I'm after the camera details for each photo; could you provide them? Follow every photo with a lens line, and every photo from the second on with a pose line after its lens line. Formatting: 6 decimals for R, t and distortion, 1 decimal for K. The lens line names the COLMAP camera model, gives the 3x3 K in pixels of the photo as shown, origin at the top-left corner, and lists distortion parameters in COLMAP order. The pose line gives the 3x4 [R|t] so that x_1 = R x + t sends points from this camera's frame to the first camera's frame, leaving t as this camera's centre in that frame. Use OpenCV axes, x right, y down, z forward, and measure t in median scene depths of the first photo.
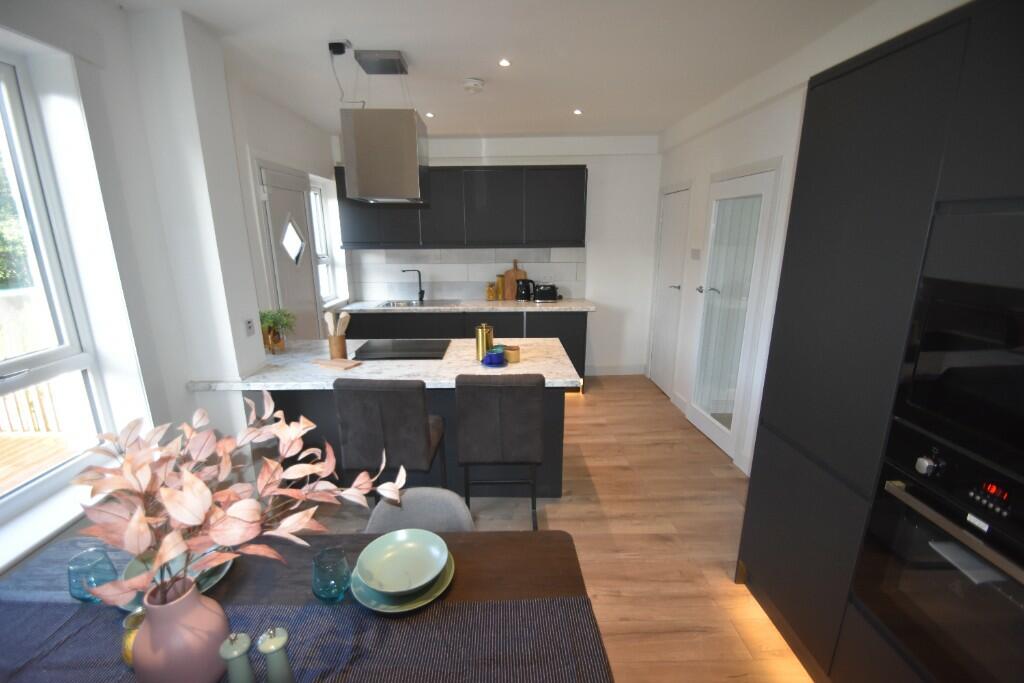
lens RADIAL K [[439.9, 0, 511.3], [0, 439.9, 362.8], [0, 0, 1]] dist [-0.001266, -0.000147]
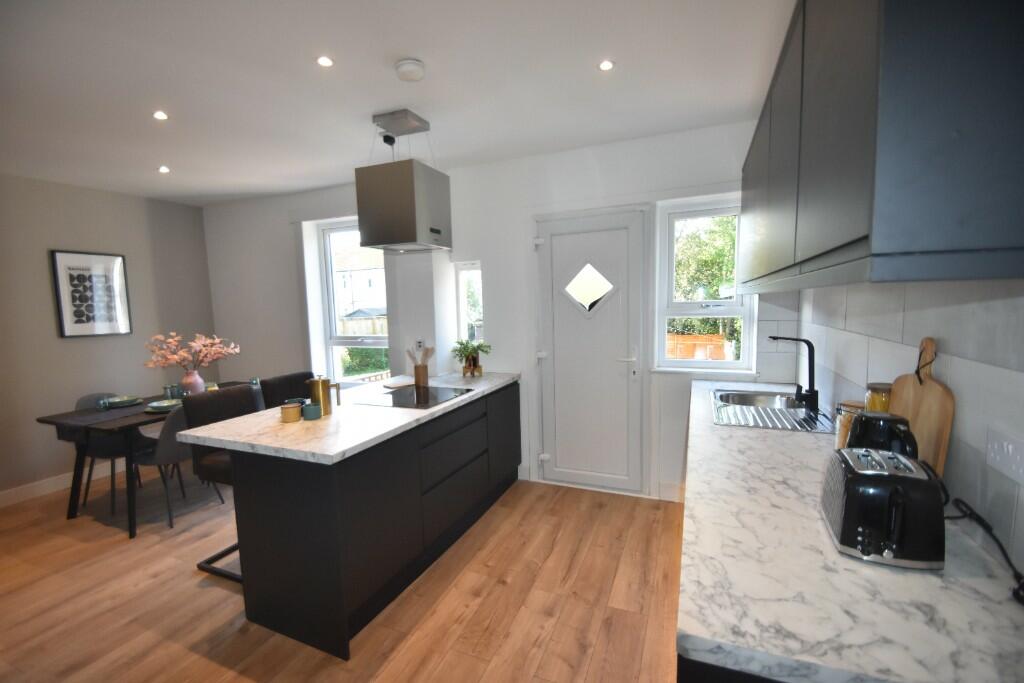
lens RADIAL K [[439.9, 0, 511.3], [0, 439.9, 362.8], [0, 0, 1]] dist [-0.001266, -0.000147]
pose [[-0.414118, 0.134590, -0.900218, 0.548336], [-0.225742, 0.942923, 0.244821, -0.392331], [0.881786, 0.304601, -0.360099, 1.536727]]
